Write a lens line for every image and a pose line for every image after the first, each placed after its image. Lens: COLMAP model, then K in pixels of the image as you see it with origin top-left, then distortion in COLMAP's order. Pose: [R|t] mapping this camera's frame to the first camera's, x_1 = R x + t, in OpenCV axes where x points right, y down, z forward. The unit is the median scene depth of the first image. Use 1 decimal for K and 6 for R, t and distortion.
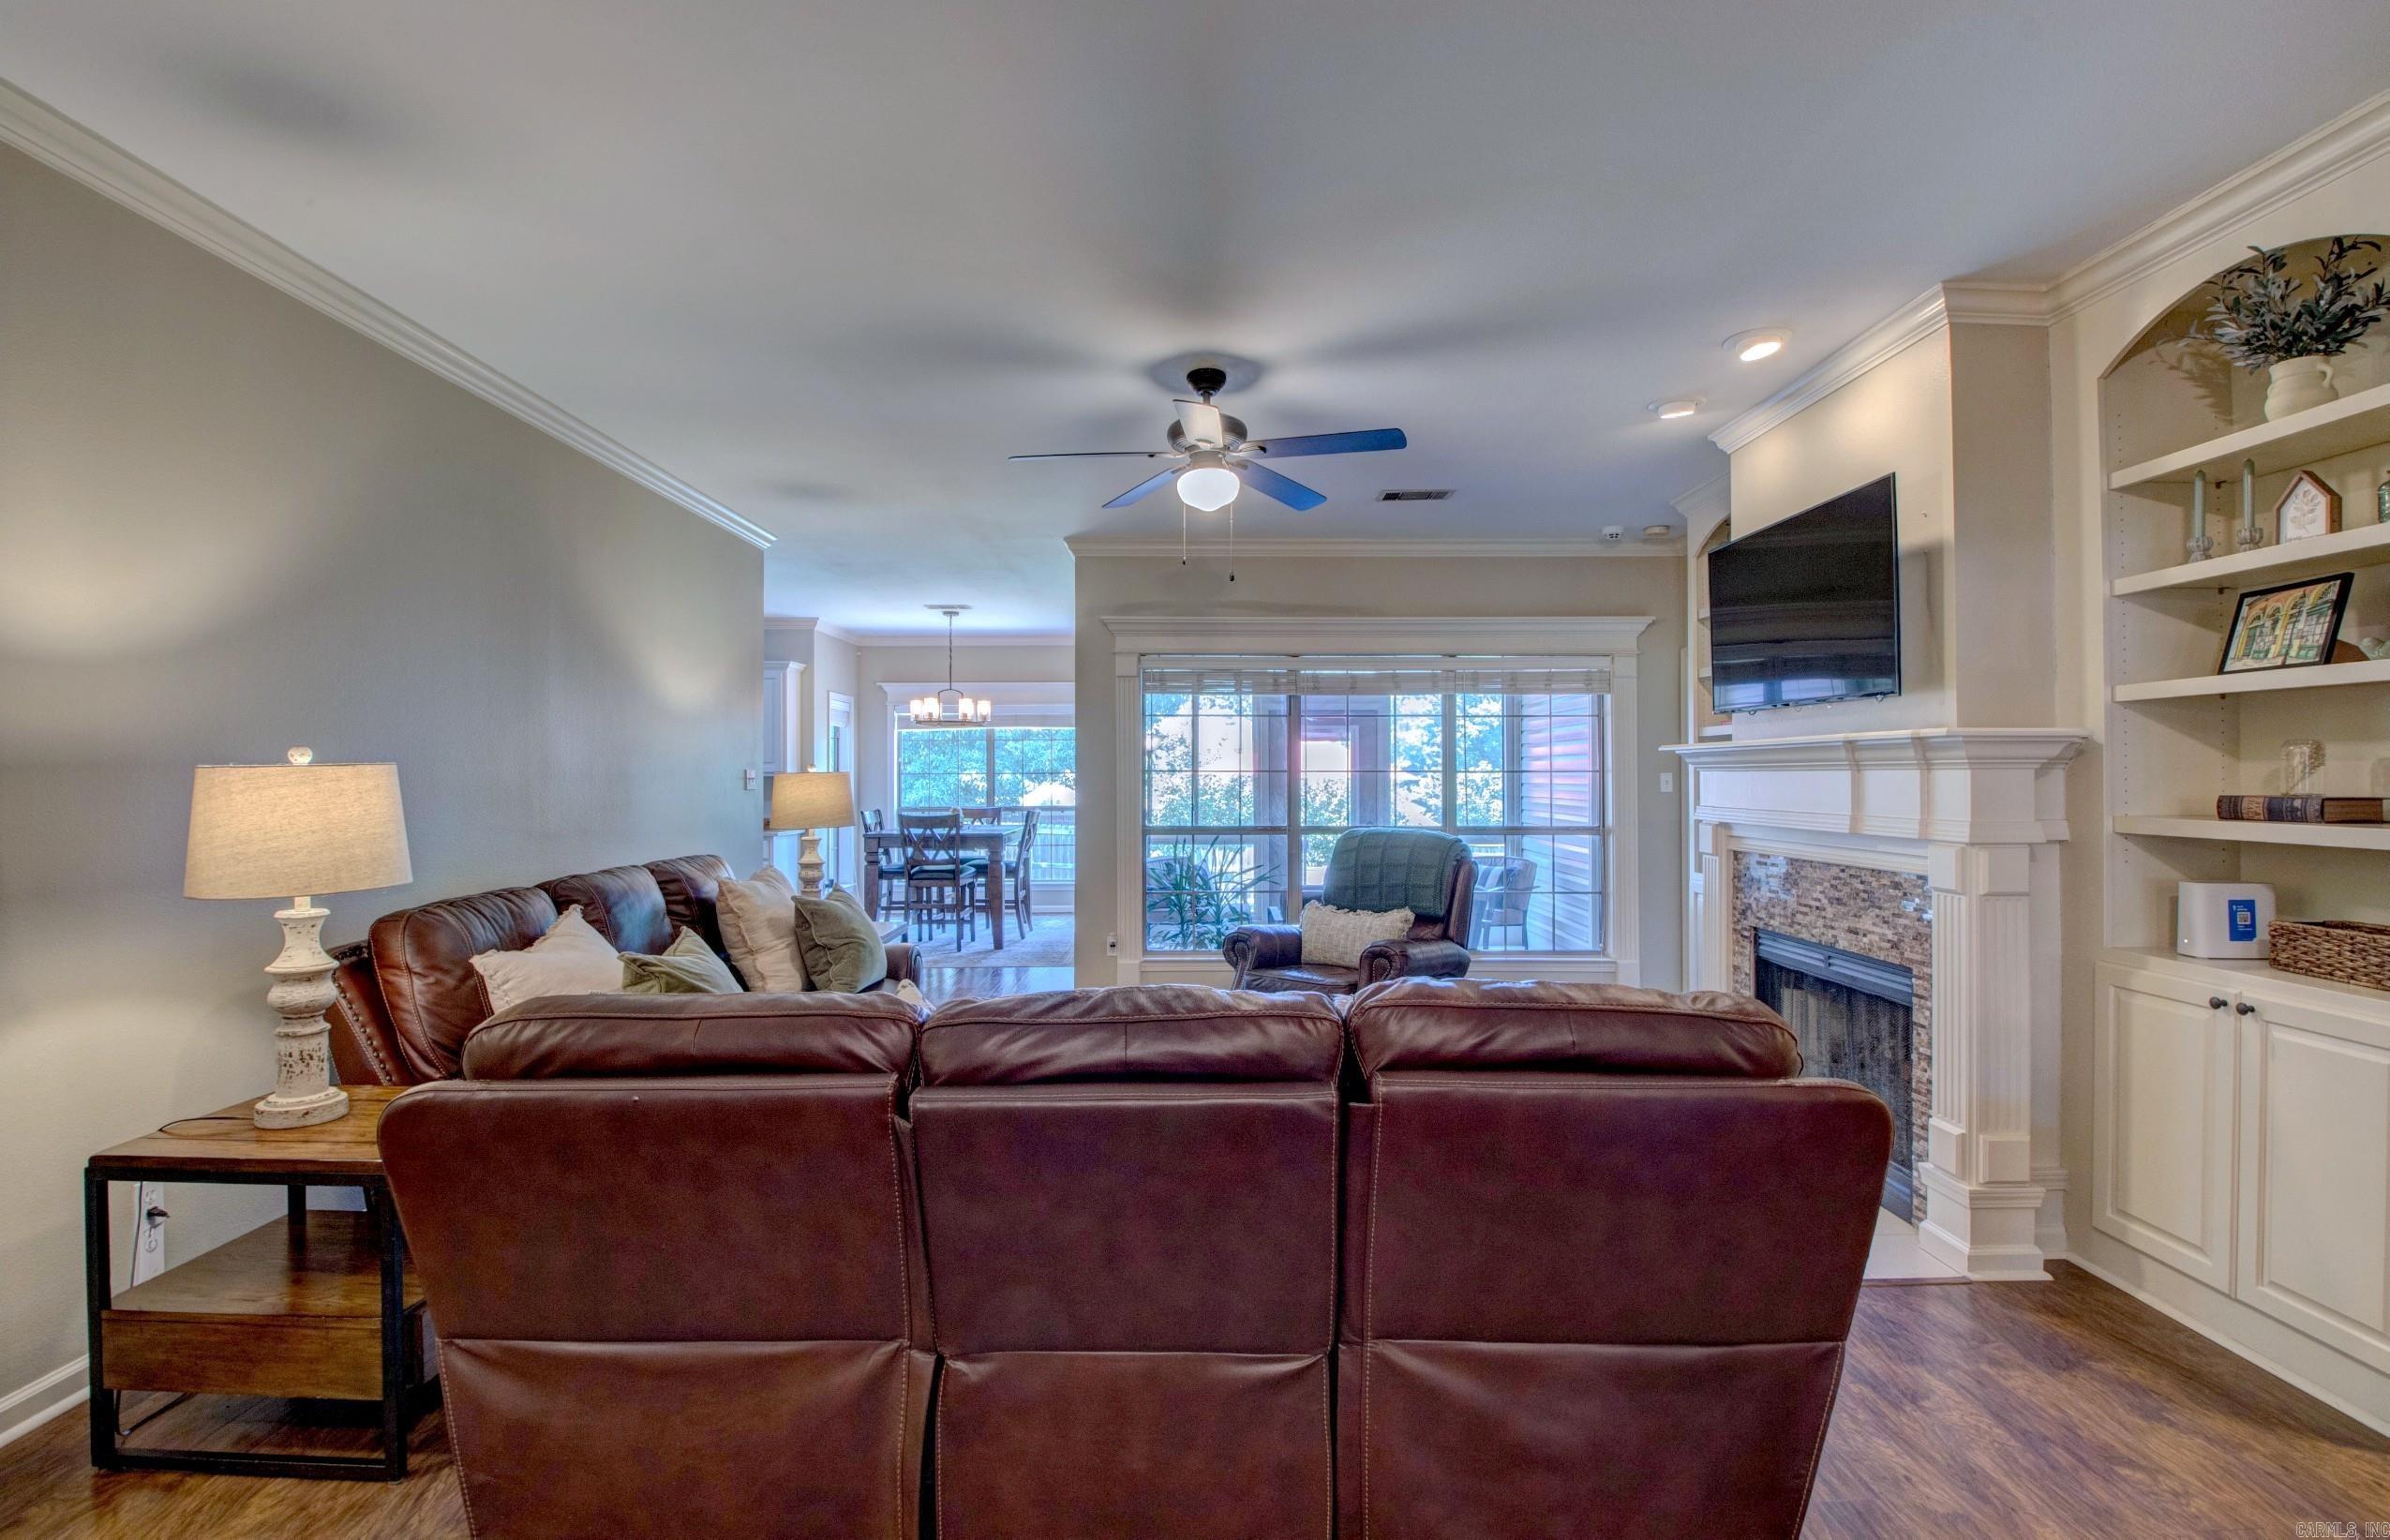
lens RADIAL K [[1116.5, 0, 1195.0], [0, 1116.5, 770.0], [0, 0, 1]] dist [0.019641, -0.032499]
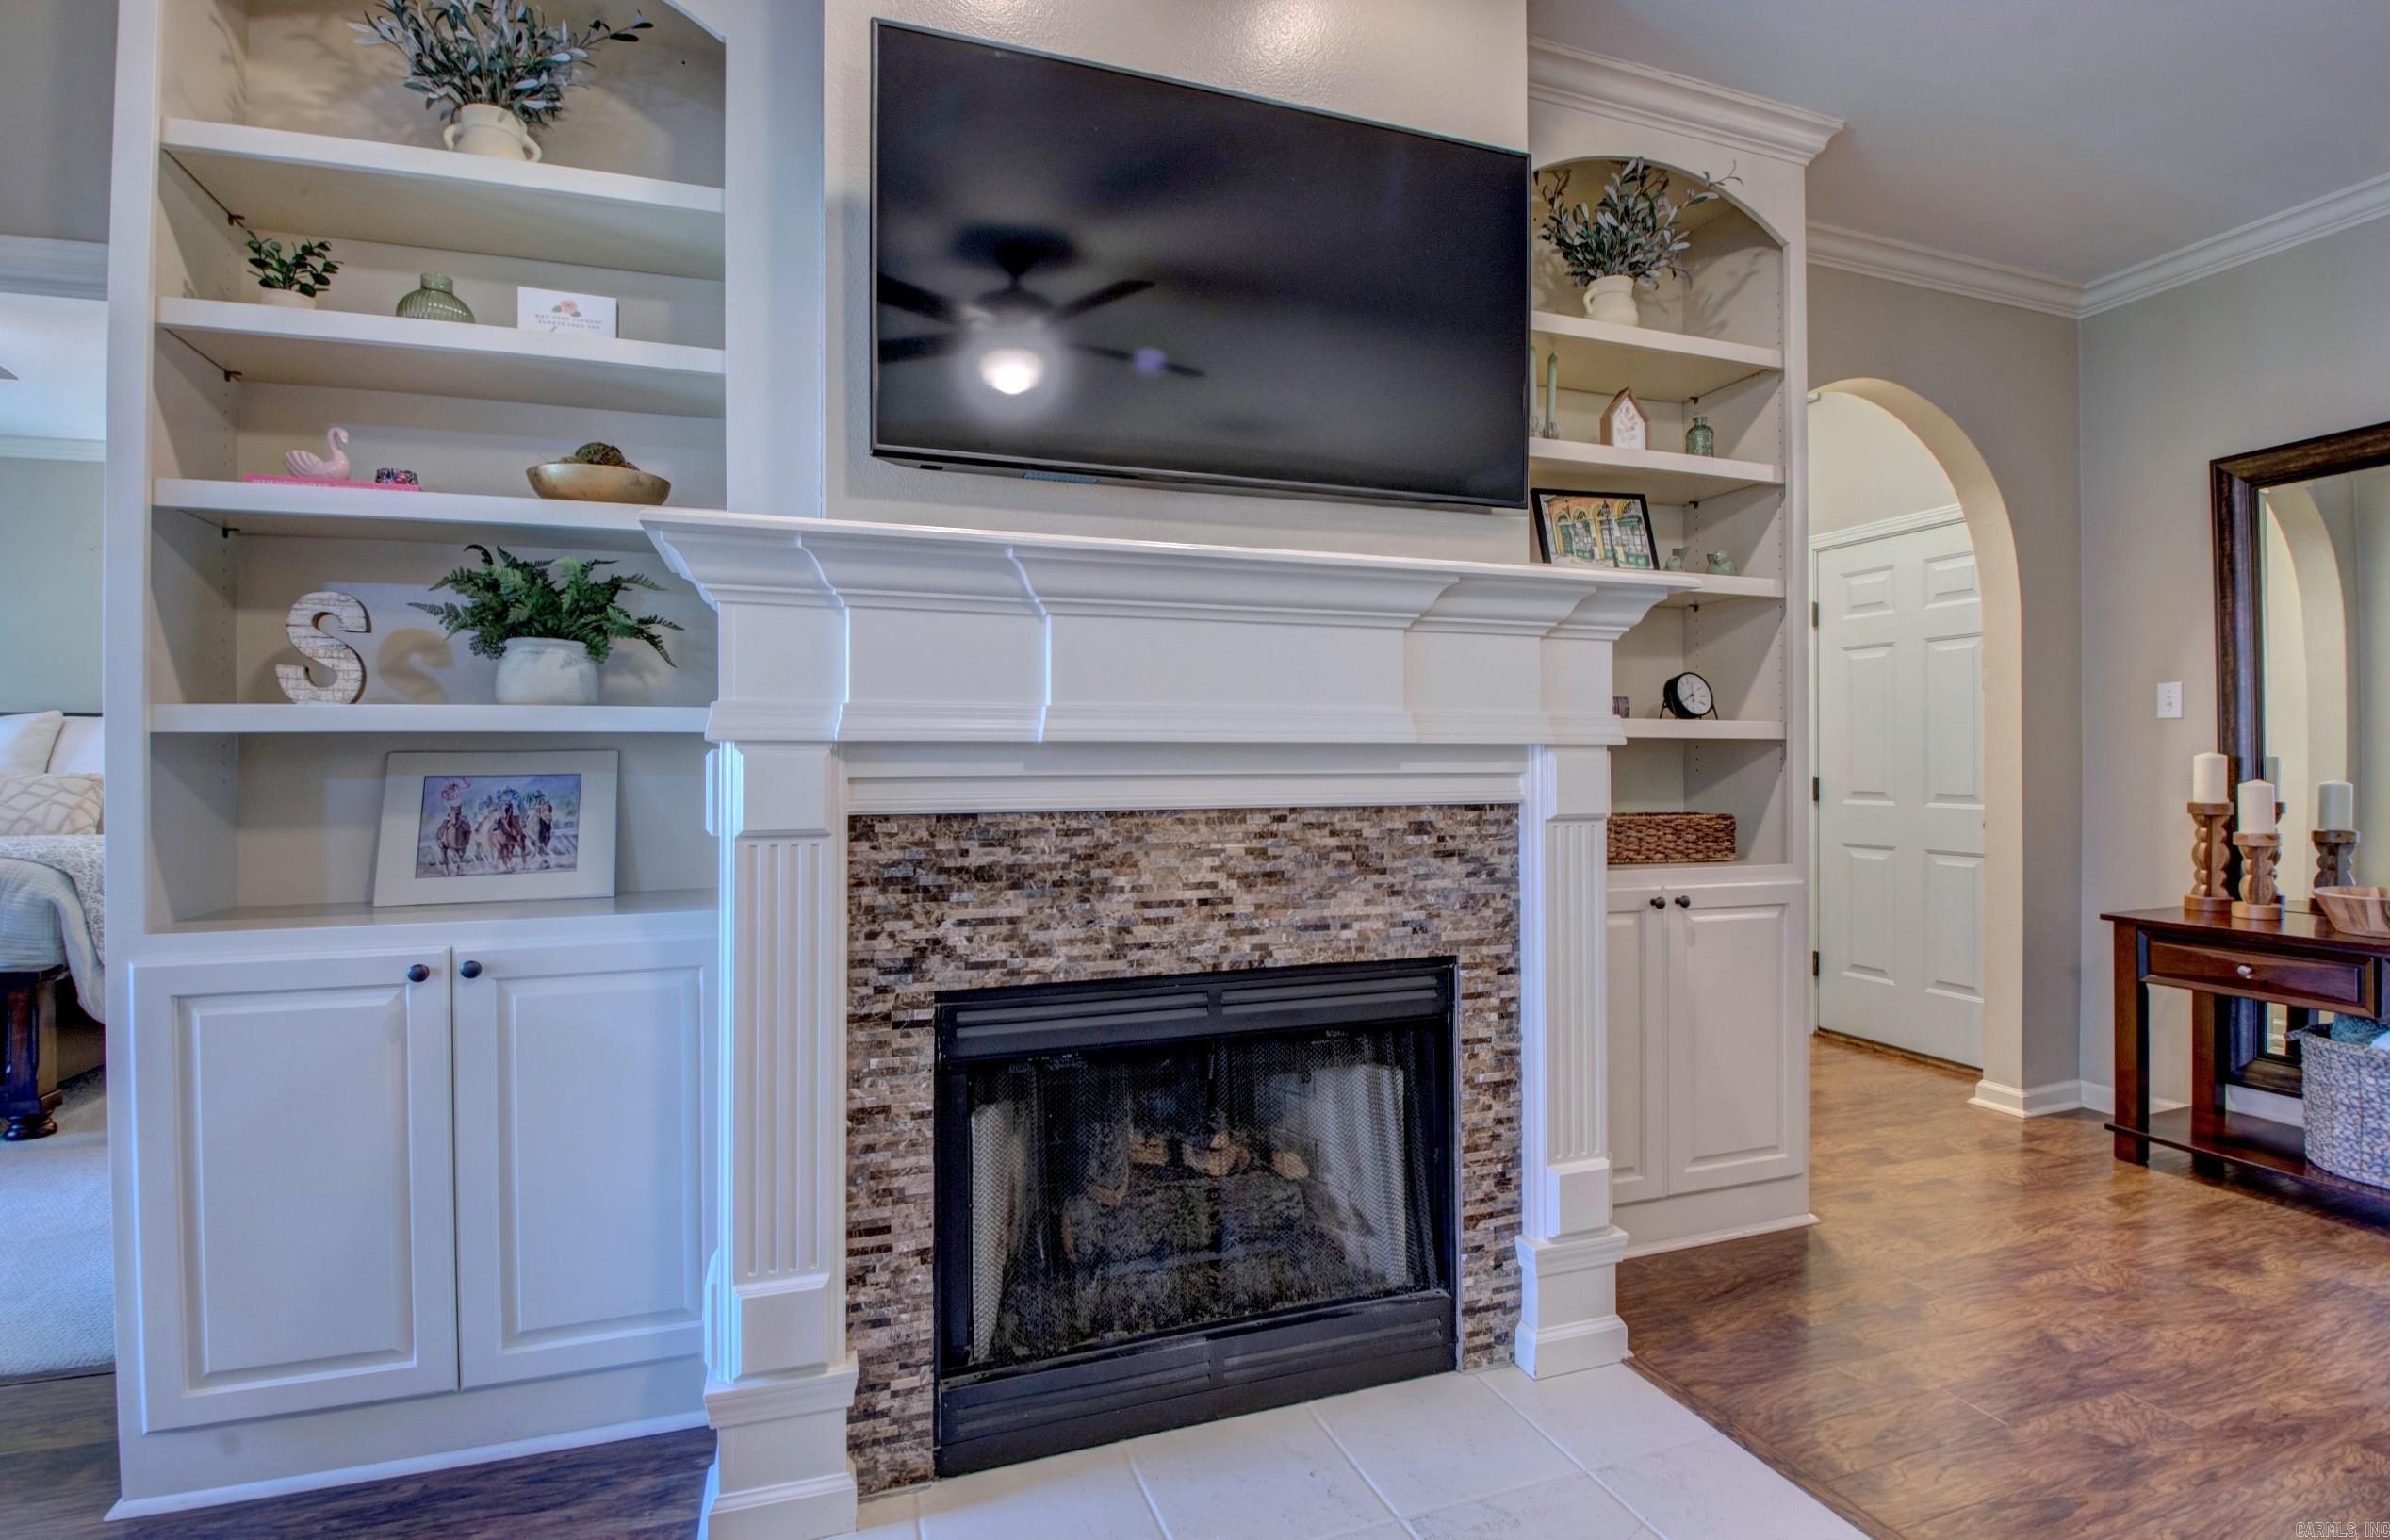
lens RADIAL K [[1116.5, 0, 1195.0], [0, 1116.5, 770.0], [0, 0, 1]] dist [0.019641, -0.032499]
pose [[-0.323623, 0.002465, 0.946183, 0.093157], [-0.000320, 0.999996, -0.002715, 0.072177], [-0.946186, -0.001181, -0.323621, 1.281616]]
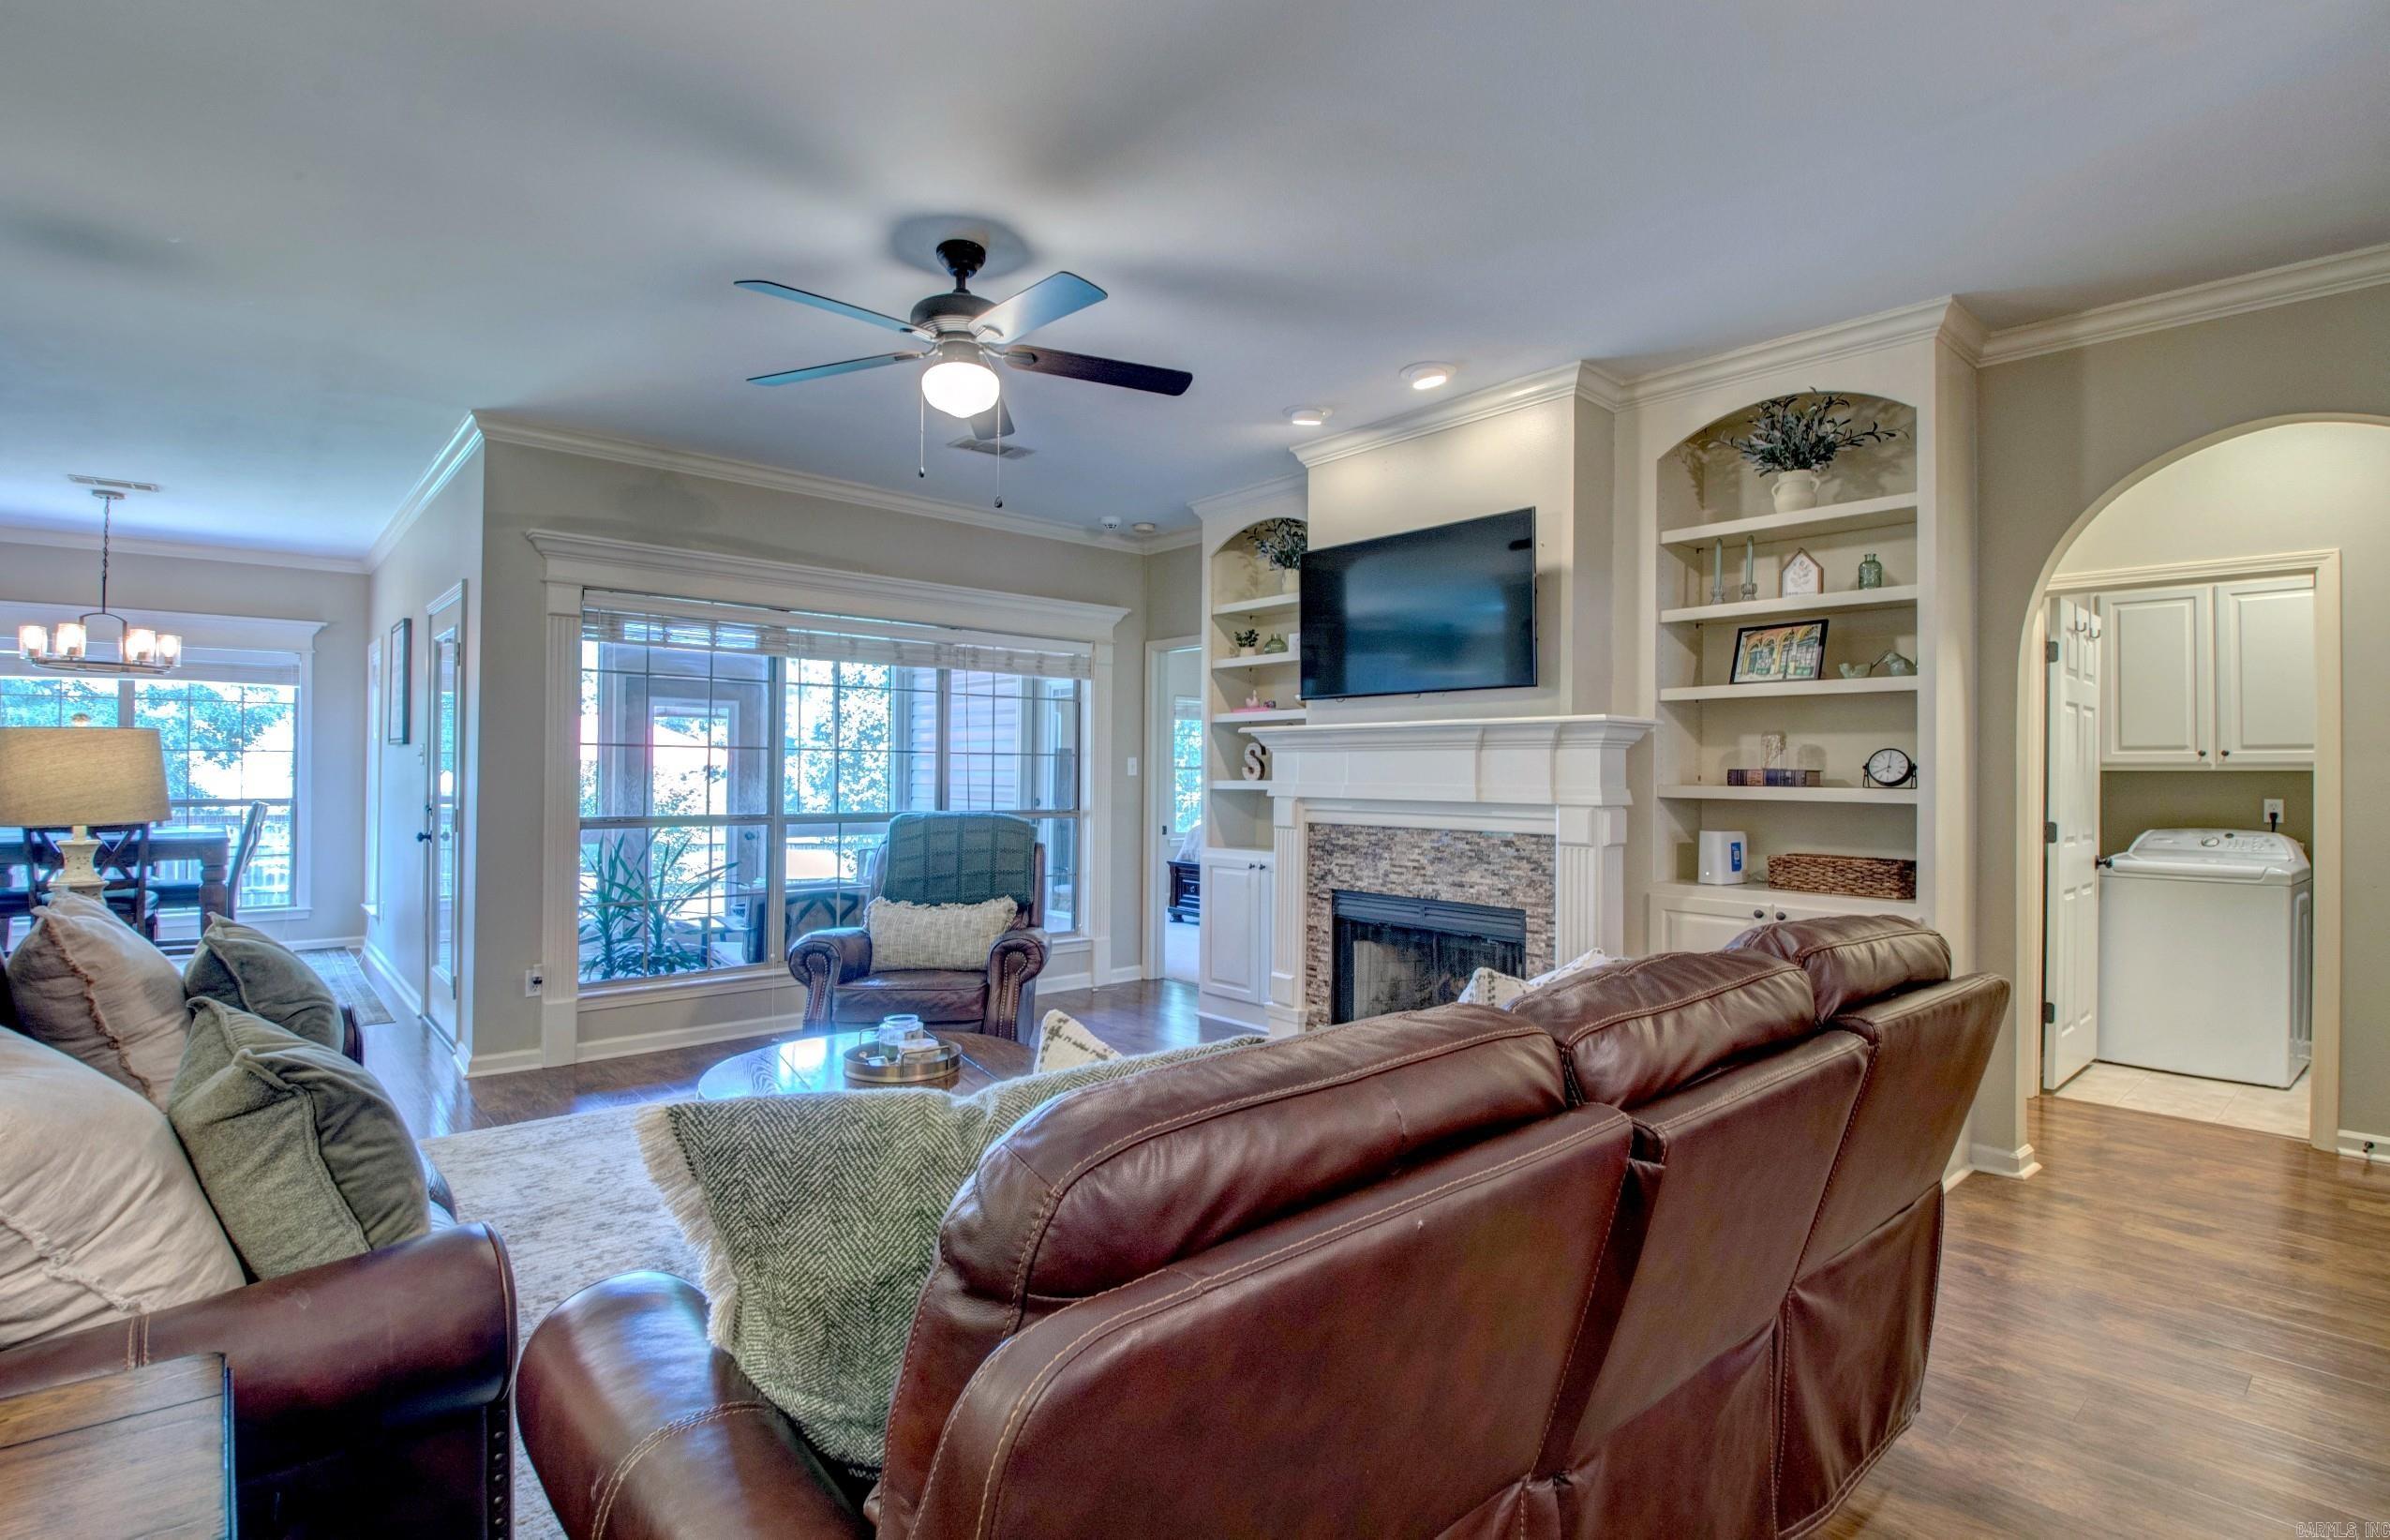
lens RADIAL K [[1116.5, 0, 1195.0], [0, 1116.5, 770.0], [0, 0, 1]] dist [0.019641, -0.032499]
pose [[0.755524, 0.008962, 0.655060, -0.426938], [-0.012344, 0.999924, 0.000557, 0.025171], [-0.655005, -0.008507, 0.755577, 0.292301]]
